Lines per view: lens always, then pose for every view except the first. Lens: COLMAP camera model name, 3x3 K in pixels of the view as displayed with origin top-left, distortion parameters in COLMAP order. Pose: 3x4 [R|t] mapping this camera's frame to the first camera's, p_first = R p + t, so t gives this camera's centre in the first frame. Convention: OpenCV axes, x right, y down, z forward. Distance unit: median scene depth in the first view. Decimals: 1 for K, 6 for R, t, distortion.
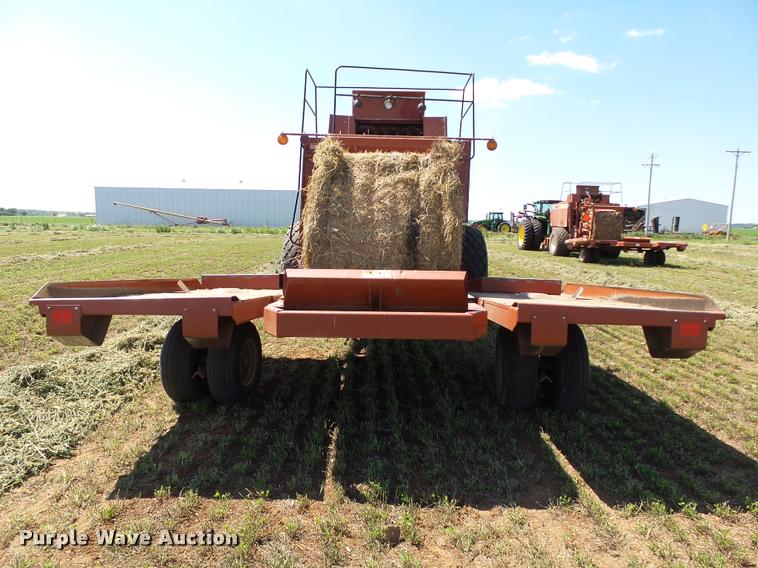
lens RADIAL K [[518.6, 0, 381.1], [0, 518.6, 286.7], [0, 0, 1]] dist [-0.010136, -0.001342]
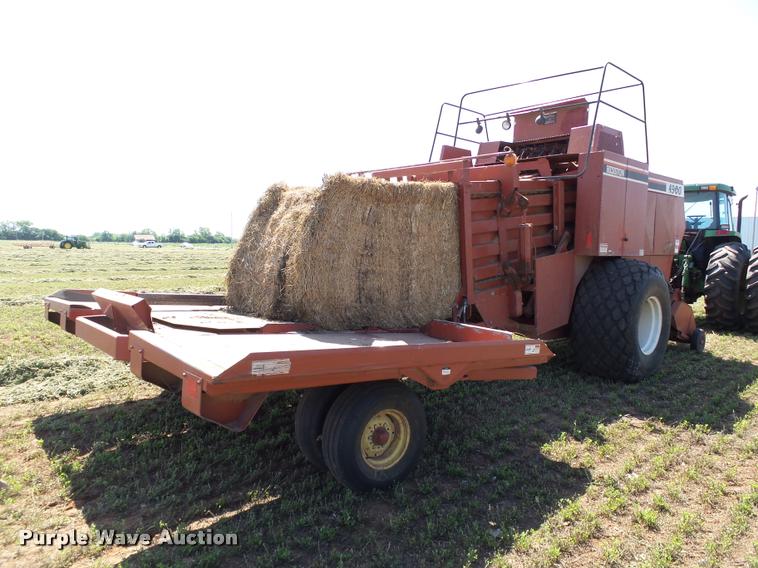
lens RADIAL K [[516.1, 0, 379.0], [0, 516.1, 298.4], [0, 0, 1]] dist [-0.019127, 0.000239]
pose [[0.678725, 0.065166, -0.731495, 0.903857], [-0.092629, 0.995697, 0.002755, -0.056169], [0.728527, 0.065887, 0.681841, 0.437698]]
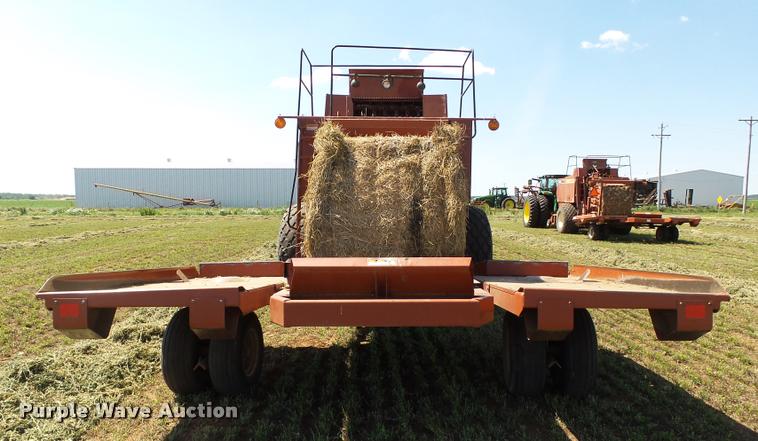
lens RADIAL K [[561.7, 0, 379.7], [0, 561.7, 248.3], [0, 0, 1]] dist [-0.013030, -0.000459]
pose [[0.999837, -0.017239, 0.005407, -0.014316], [0.017408, 0.999304, -0.032994, -0.011004], [-0.004835, 0.033083, 0.999441, -0.064732]]
